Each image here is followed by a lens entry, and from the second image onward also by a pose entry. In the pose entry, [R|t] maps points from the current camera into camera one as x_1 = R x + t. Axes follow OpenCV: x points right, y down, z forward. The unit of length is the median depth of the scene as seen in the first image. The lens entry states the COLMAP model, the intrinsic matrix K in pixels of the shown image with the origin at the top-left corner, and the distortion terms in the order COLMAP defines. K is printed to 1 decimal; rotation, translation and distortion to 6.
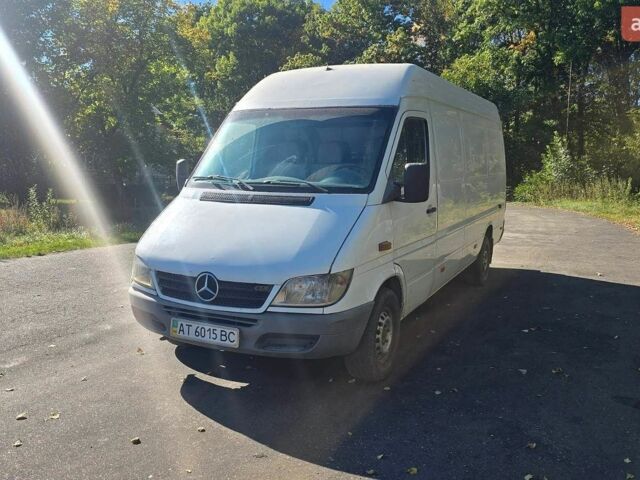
lens RADIAL K [[586.2, 0, 323.0], [0, 586.2, 219.3], [0, 0, 1]] dist [0.093289, -0.118879]
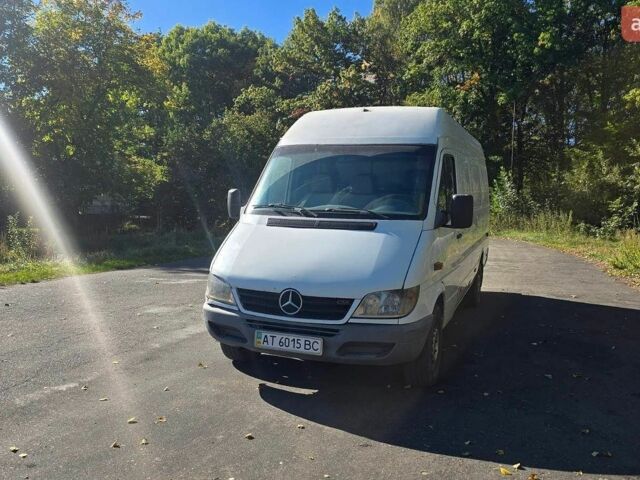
lens RADIAL K [[586.2, 0, 323.0], [0, 586.2, 219.3], [0, 0, 1]] dist [0.093289, -0.118879]
pose [[0.994968, 0.006716, 0.099968, -0.172977], [-0.001527, 0.998652, -0.051890, 0.010722], [-0.100181, 0.051476, 0.993637, -0.092000]]
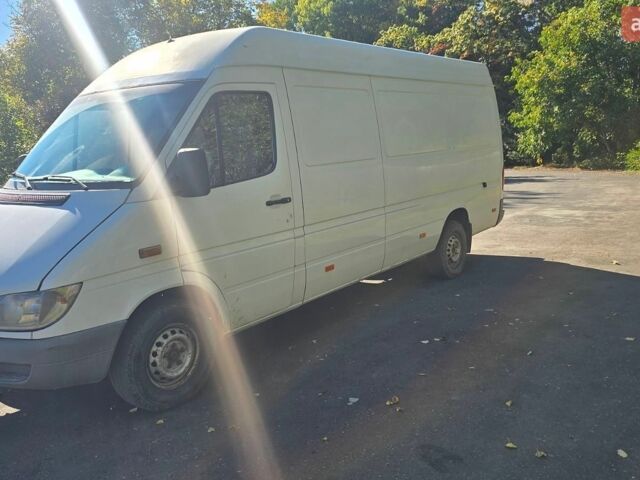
lens RADIAL K [[586.2, 0, 323.0], [0, 586.2, 219.3], [0, 0, 1]] dist [0.093289, -0.118879]
pose [[0.975935, -0.030294, -0.215949, 0.387817], [0.038100, 0.998759, 0.032072, -0.012851], [0.214709, -0.039528, 0.975878, 0.180474]]
